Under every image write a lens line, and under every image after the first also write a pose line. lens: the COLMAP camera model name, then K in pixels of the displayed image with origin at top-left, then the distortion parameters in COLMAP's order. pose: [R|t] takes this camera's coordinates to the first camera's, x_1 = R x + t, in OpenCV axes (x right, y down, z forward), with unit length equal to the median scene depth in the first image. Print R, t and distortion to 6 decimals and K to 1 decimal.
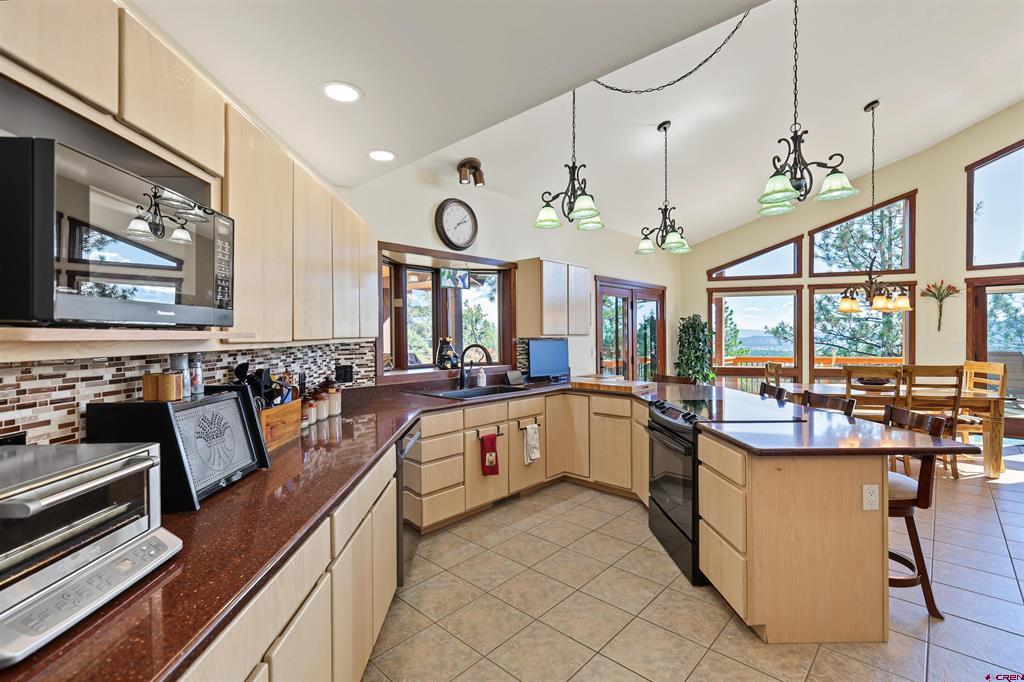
lens RADIAL K [[459.8, 0, 514.3], [0, 459.8, 338.4], [0, 0, 1]] dist [0.005982, 0.000511]
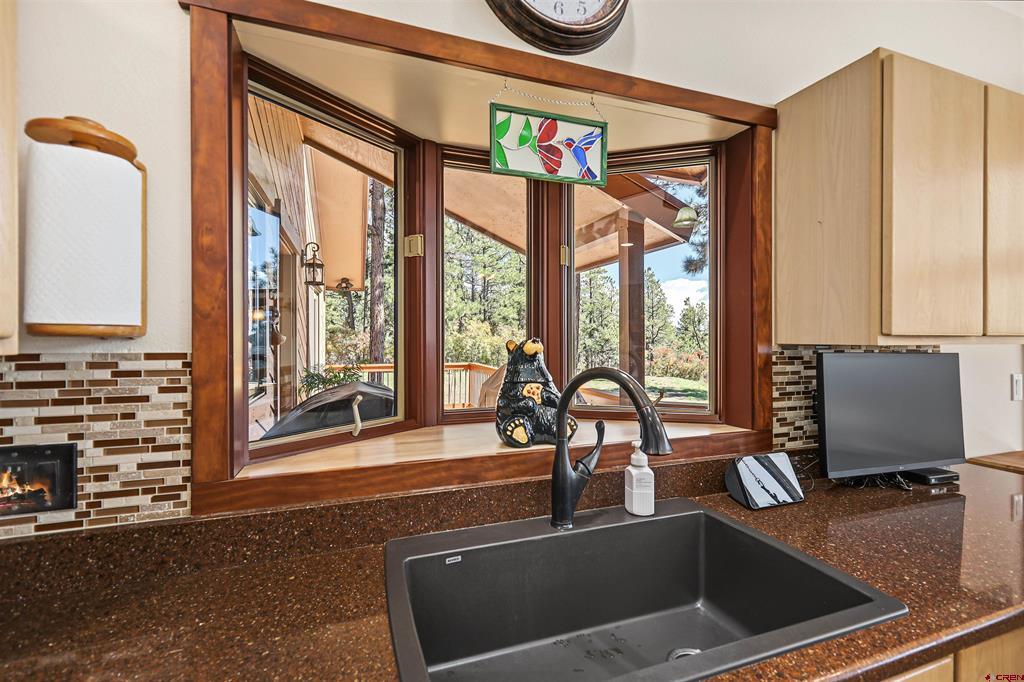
lens RADIAL K [[459.8, 0, 514.3], [0, 459.8, 338.4], [0, 0, 1]] dist [0.005982, 0.000511]
pose [[0.890605, 0.007236, -0.454720, -0.010316], [-0.010017, 0.999943, -0.003706, -0.002462], [0.454667, 0.007855, 0.890627, 0.724512]]
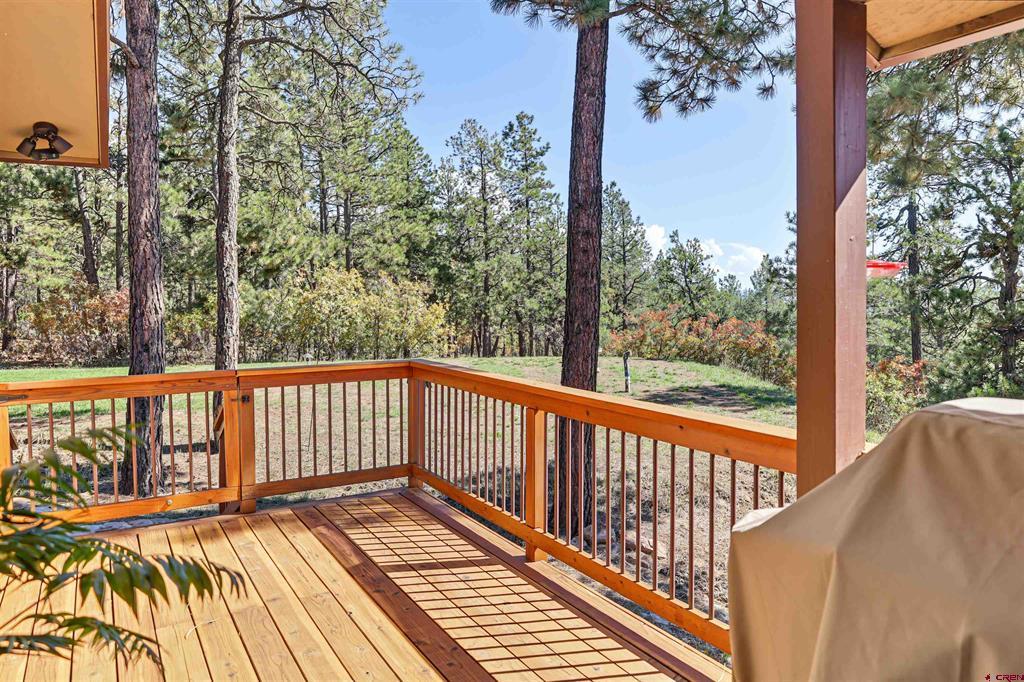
lens RADIAL K [[710.7, 0, 512.0], [0, 710.7, 341.0], [0, 0, 1]] dist [0.003164, 0.001331]
pose [[0.960254, 0.015413, -0.278702, -0.038645], [0.000715, 0.998335, 0.057672, -0.003251], [0.279127, -0.055579, 0.958645, 0.752645]]
